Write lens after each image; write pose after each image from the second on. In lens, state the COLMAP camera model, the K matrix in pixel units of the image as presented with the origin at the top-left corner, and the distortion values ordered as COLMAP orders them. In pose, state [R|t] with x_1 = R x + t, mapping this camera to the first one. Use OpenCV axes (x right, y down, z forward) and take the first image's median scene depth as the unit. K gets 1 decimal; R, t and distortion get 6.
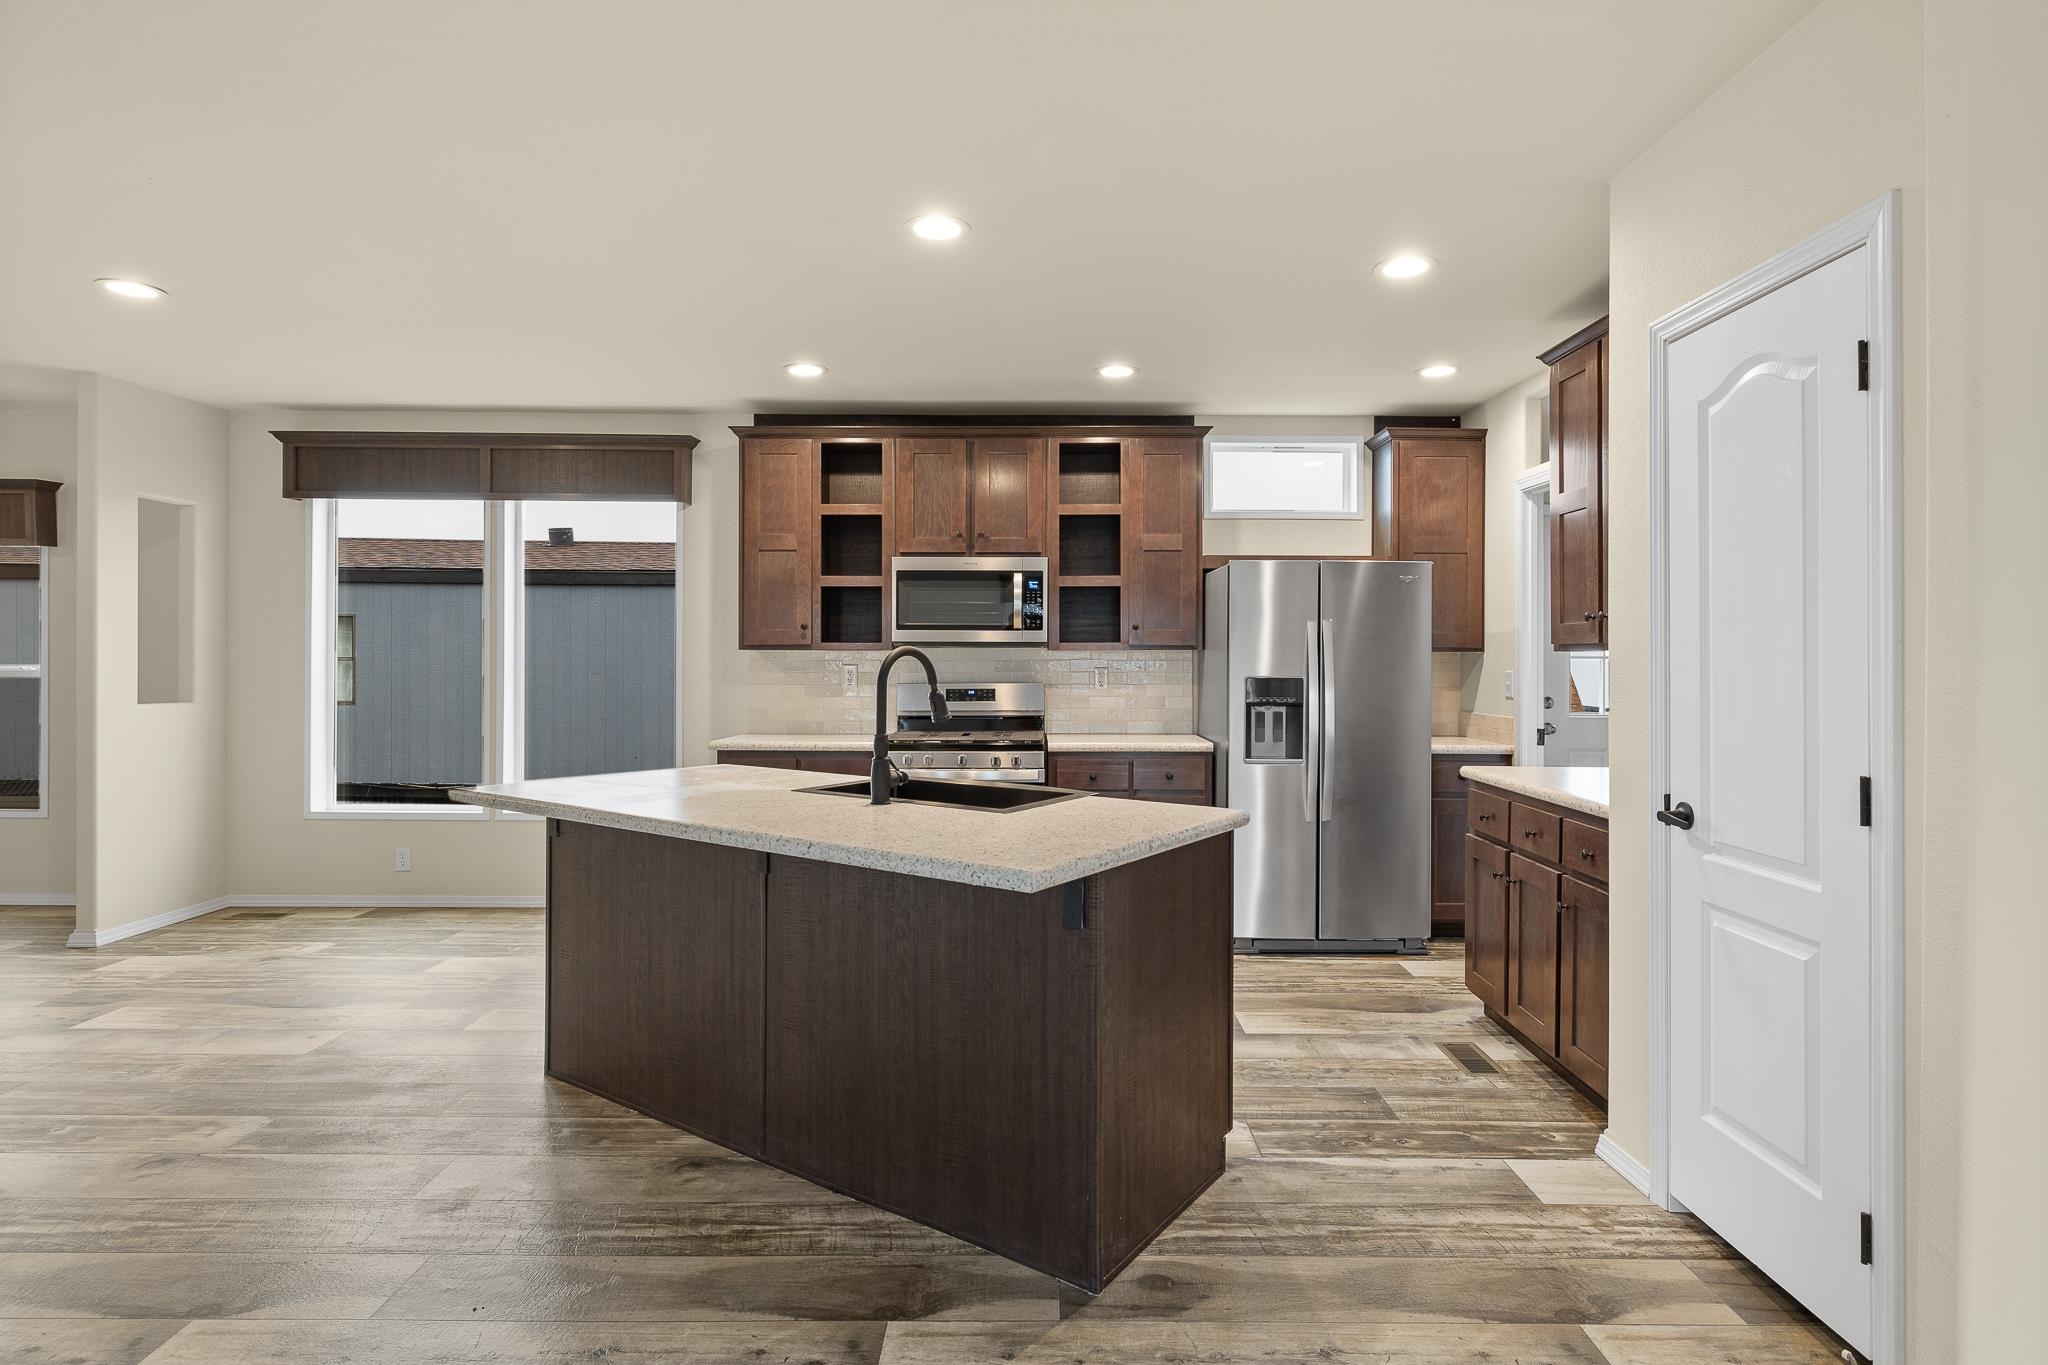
lens RADIAL K [[1045.5, 0, 1036.2], [0, 1045.5, 657.6], [0, 0, 1]] dist [-0.001835, 0.000174]
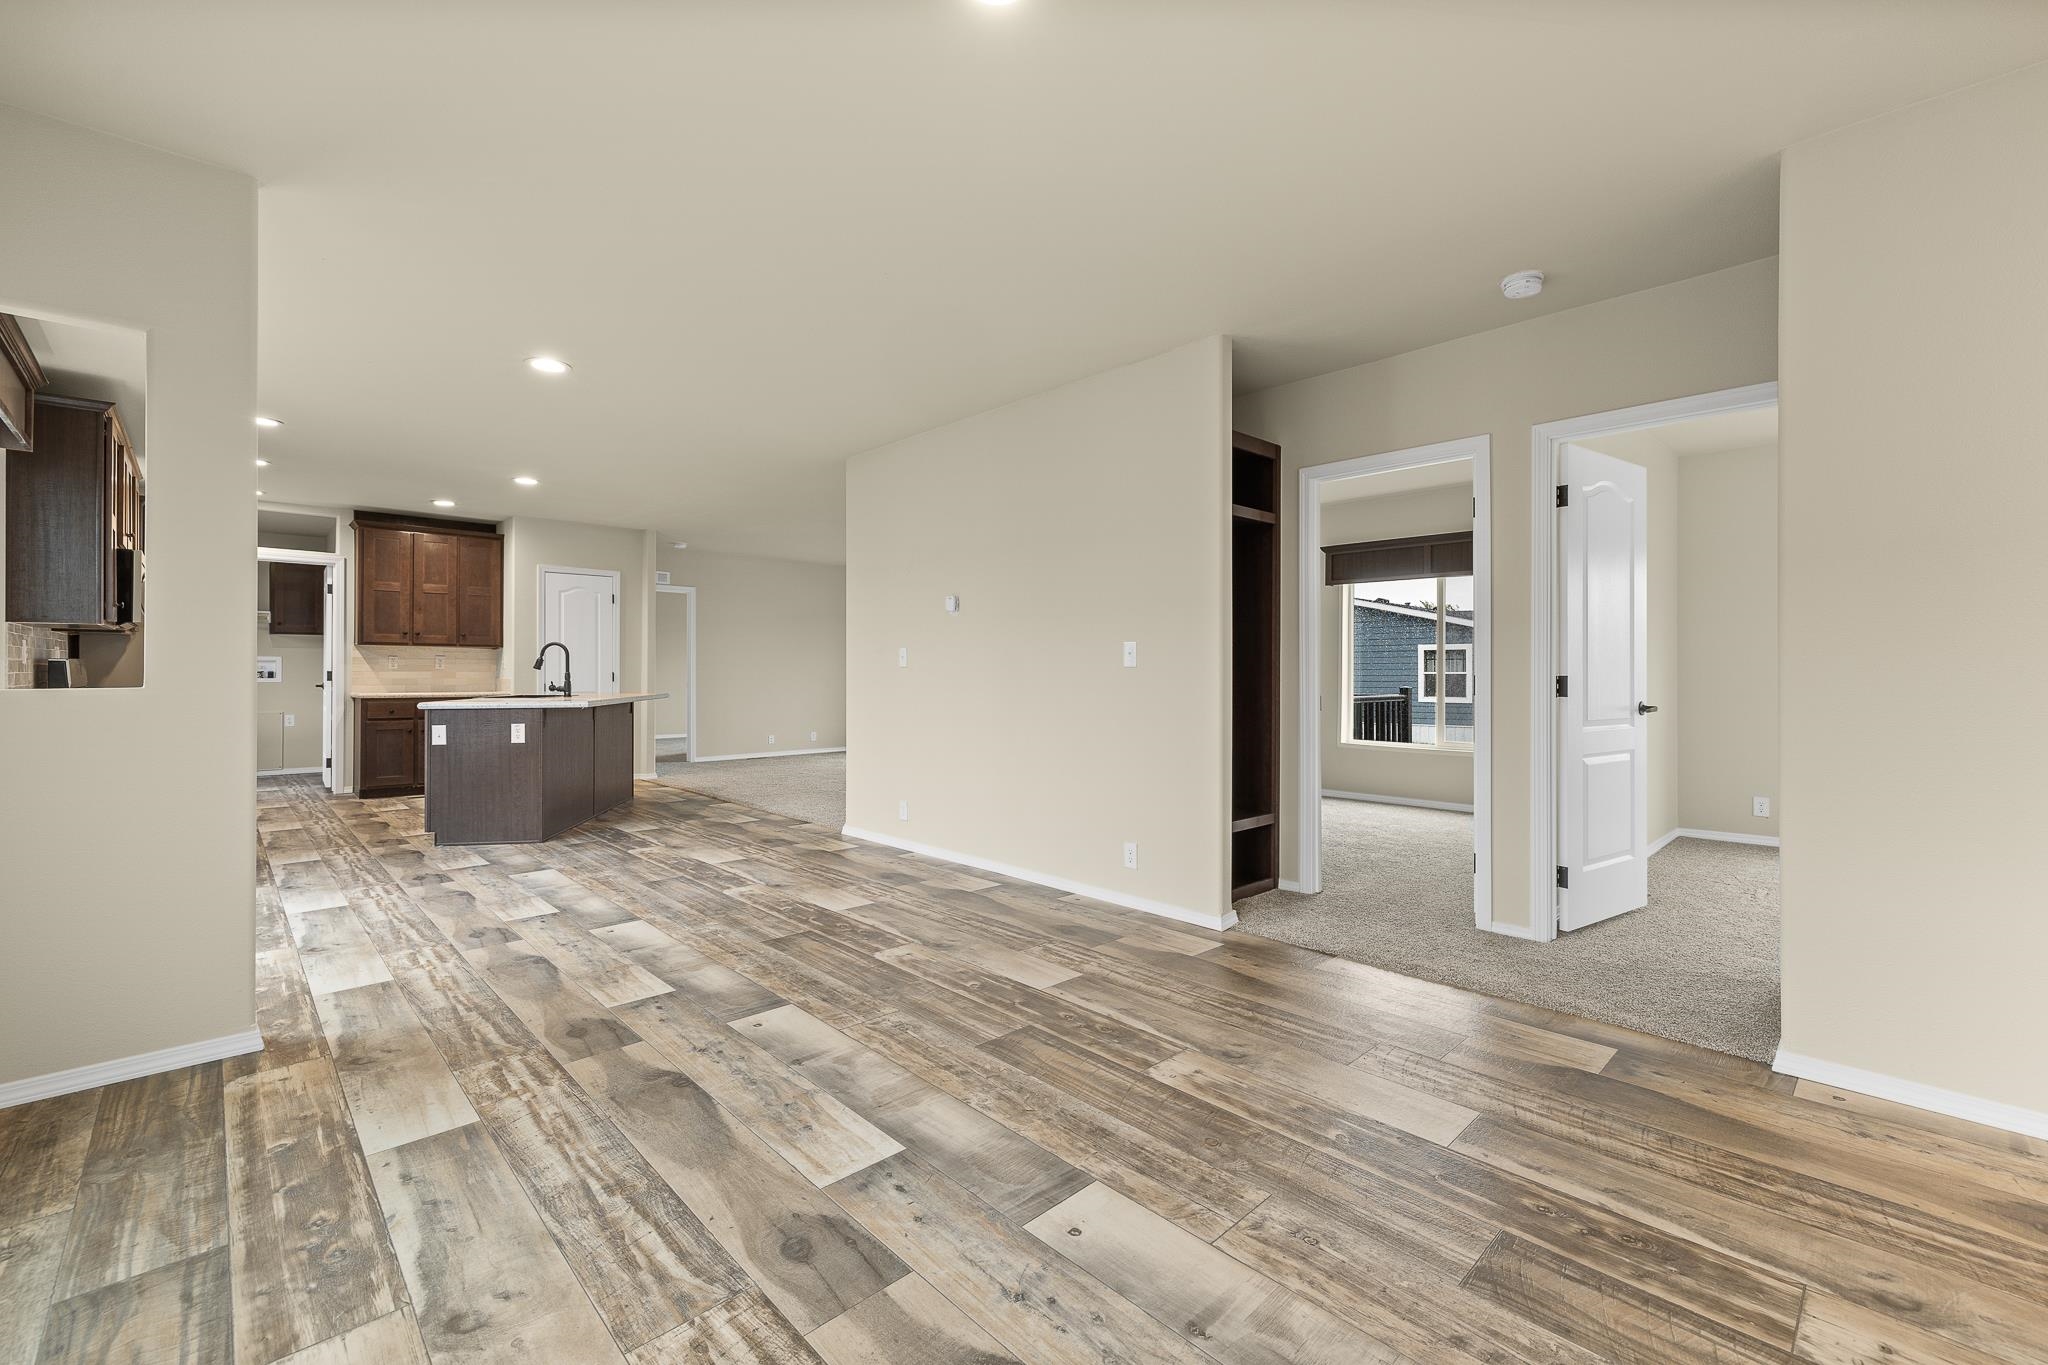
lens RADIAL K [[871.4, 0, 1034.8], [0, 871.4, 668.4], [0, 0, 1]] dist [0.000273, 0.000057]
pose [[-0.696571, -0.002677, 0.717483, -0.772723], [-0.005143, 0.999986, -0.001262, 0.063600], [-0.717469, -0.004569, -0.696575, 1.632014]]
